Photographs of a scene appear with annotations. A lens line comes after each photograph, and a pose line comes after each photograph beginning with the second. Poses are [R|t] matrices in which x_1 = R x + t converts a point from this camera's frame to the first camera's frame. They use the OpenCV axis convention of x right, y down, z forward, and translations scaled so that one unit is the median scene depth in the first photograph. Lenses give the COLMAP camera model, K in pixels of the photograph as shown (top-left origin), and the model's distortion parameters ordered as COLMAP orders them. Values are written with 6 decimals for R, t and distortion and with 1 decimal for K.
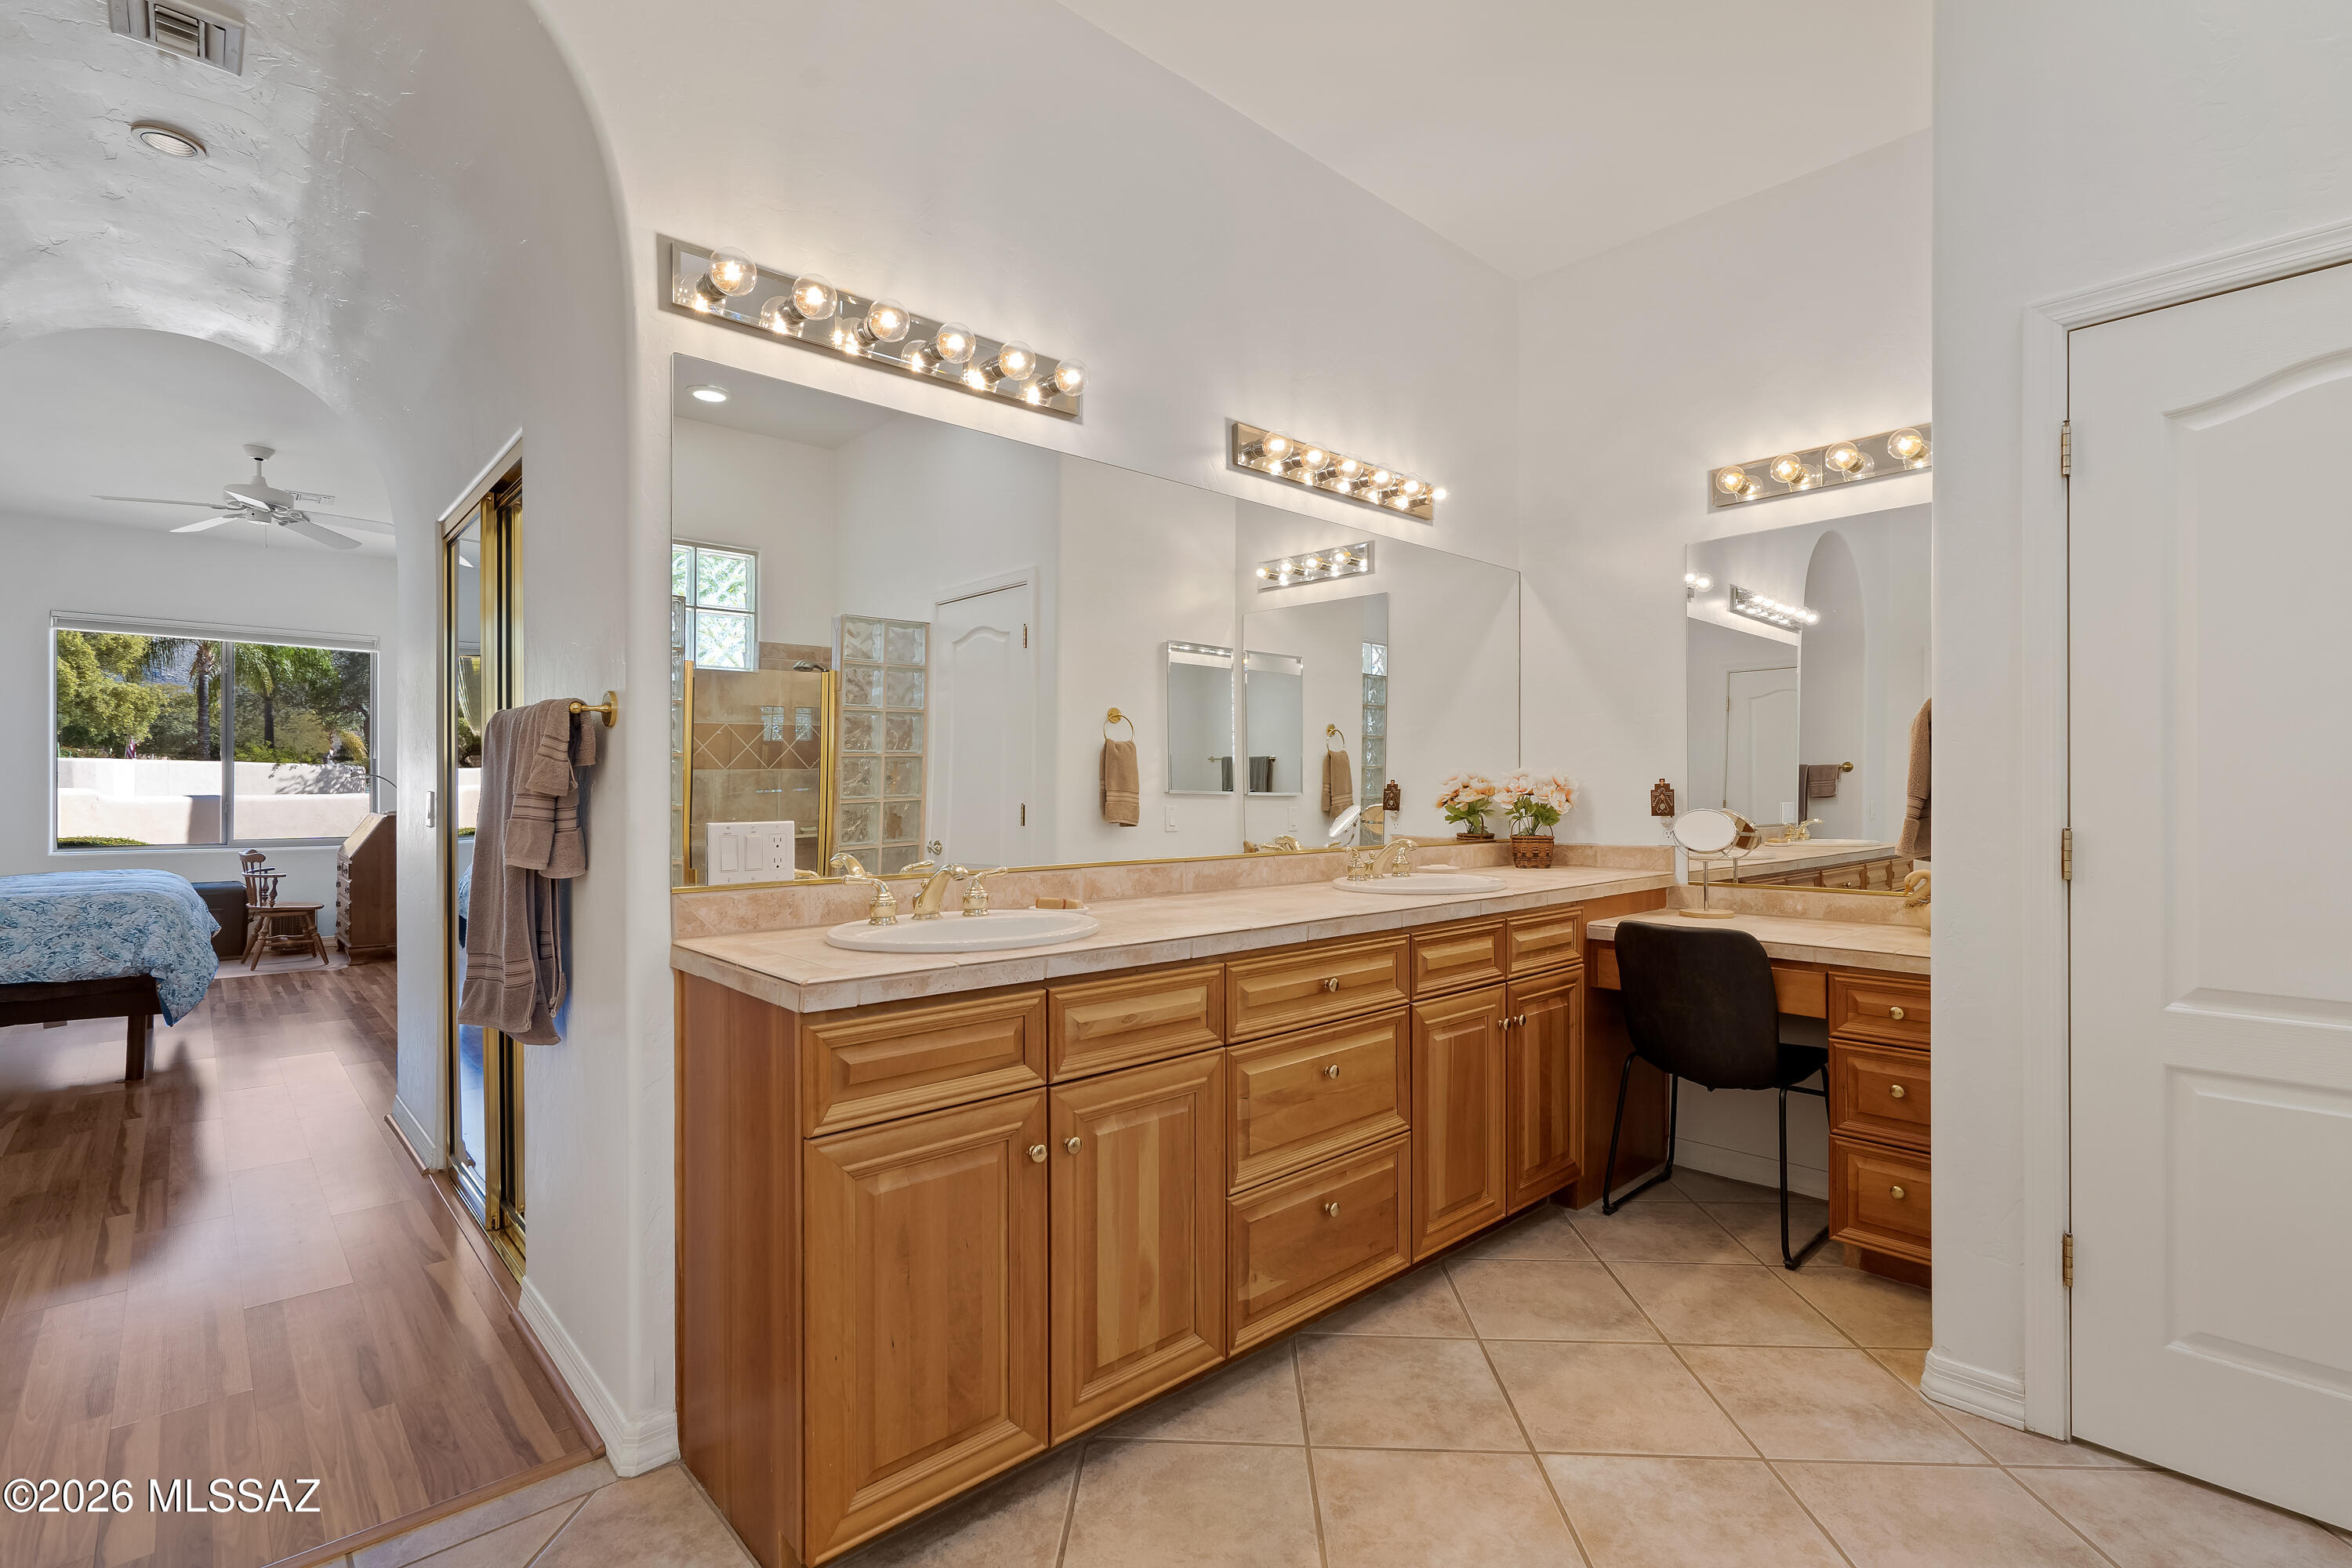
lens RADIAL K [[1087.4, 0, 1177.2], [0, 1087.4, 787.4], [0, 0, 1]] dist [-0.002066, -0.001174]
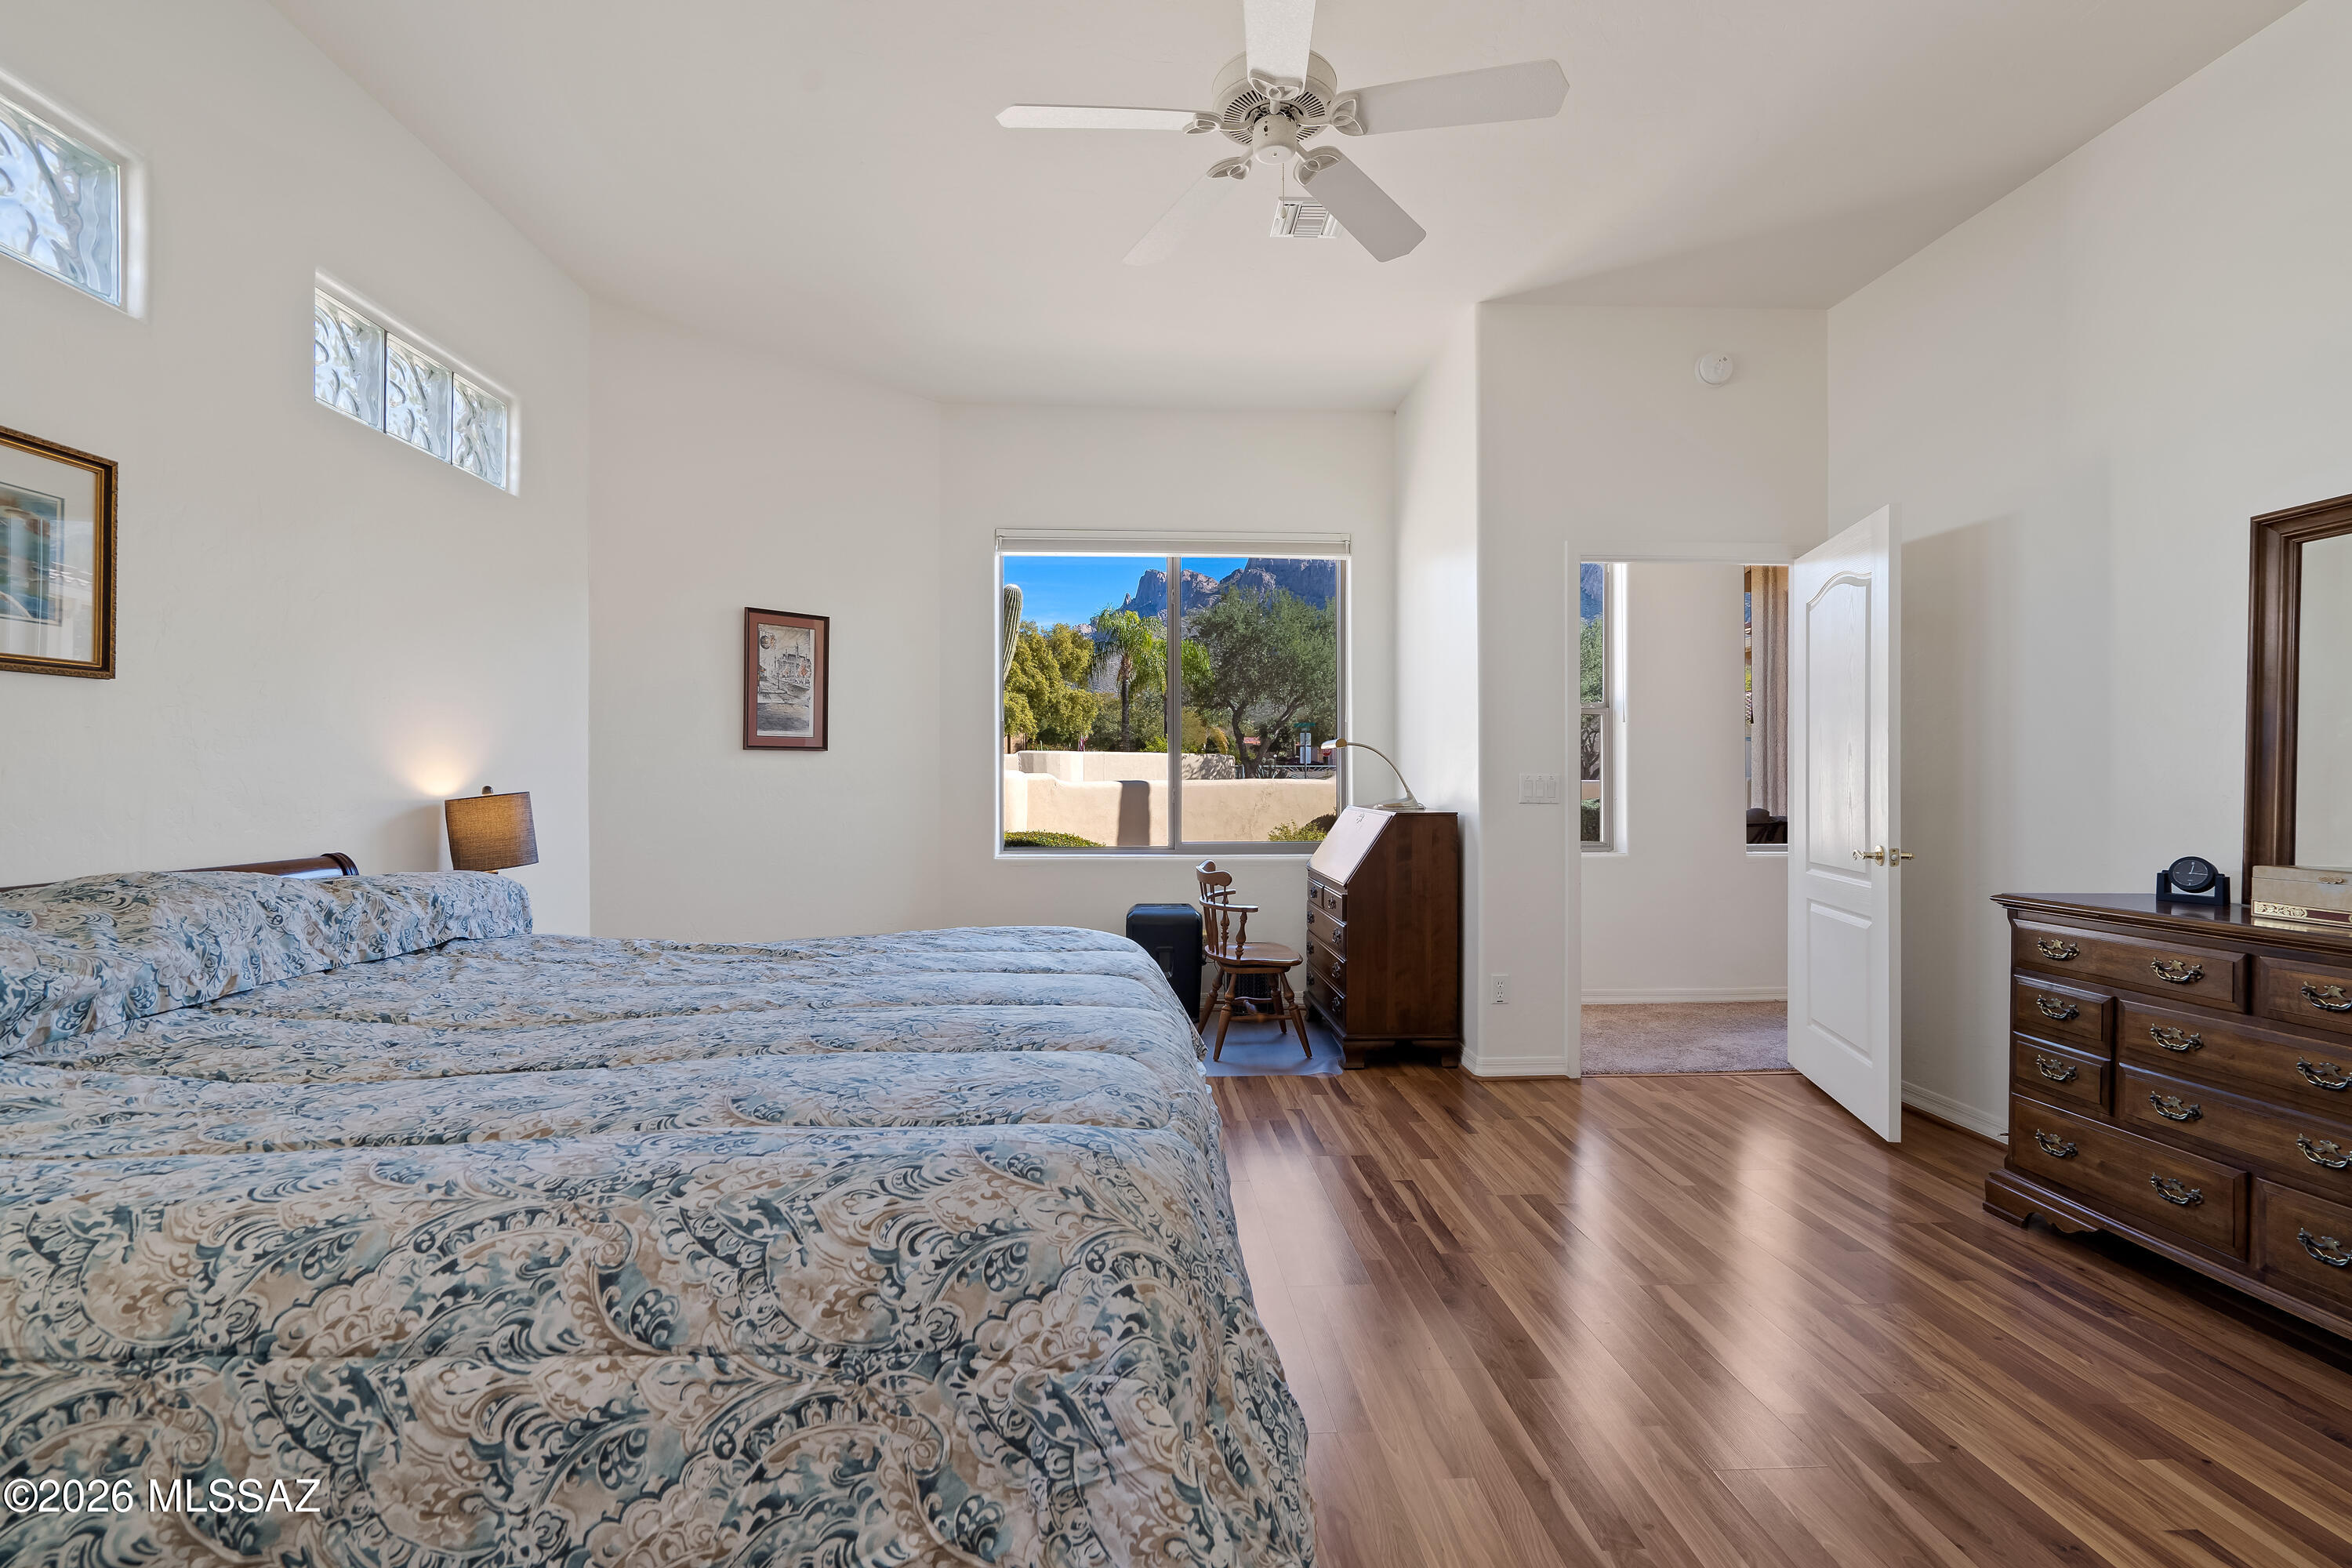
lens RADIAL K [[1071.0, 0, 1169.7], [0, 1071.0, 790.8], [0, 0, 1]] dist [-0.000766, 0.000672]
pose [[0.773645, 0.005626, -0.633594, -0.227137], [0.004030, 0.999897, 0.013798, 0.002792], [0.633606, -0.013228, 0.773542, 0.239116]]
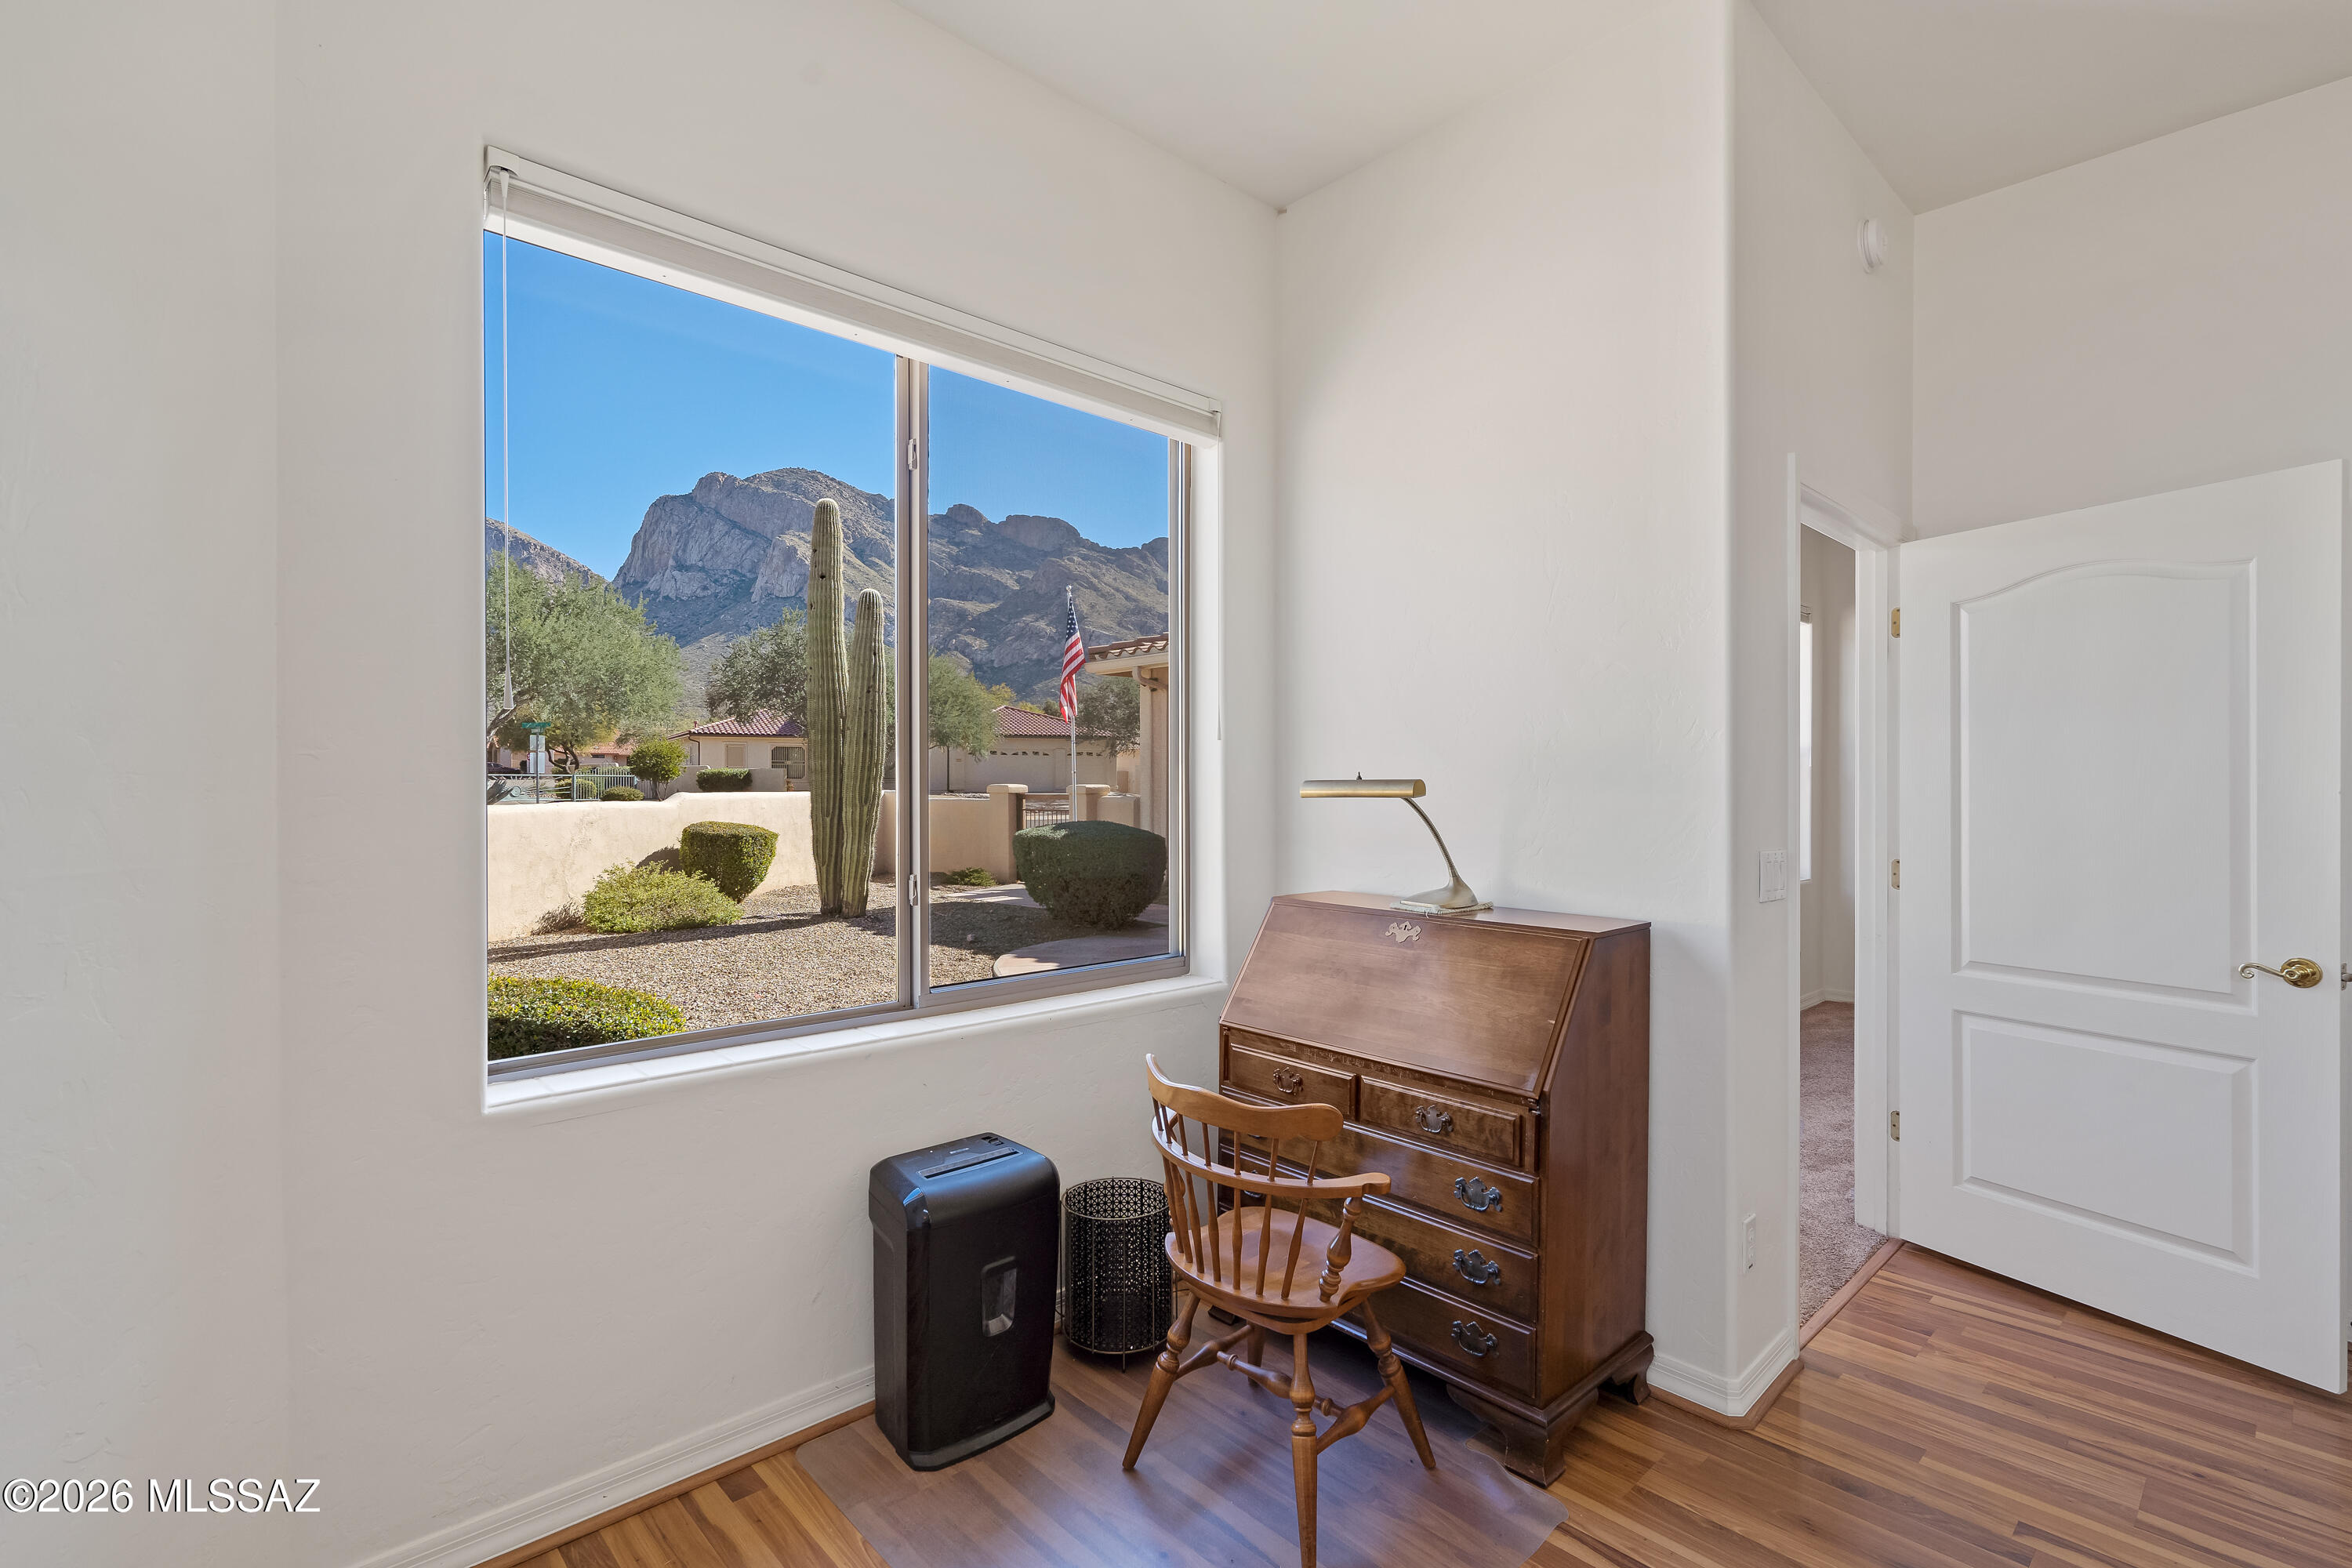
lens RADIAL K [[1087.4, 0, 1177.2], [0, 1087.4, 787.4], [0, 0, 1]] dist [-0.002066, -0.001174]
pose [[0.999843, 0.000395, 0.017718, -0.414409], [-0.000499, 0.999983, 0.005893, -0.007268], [-0.017715, -0.005901, 0.999826, 0.351290]]
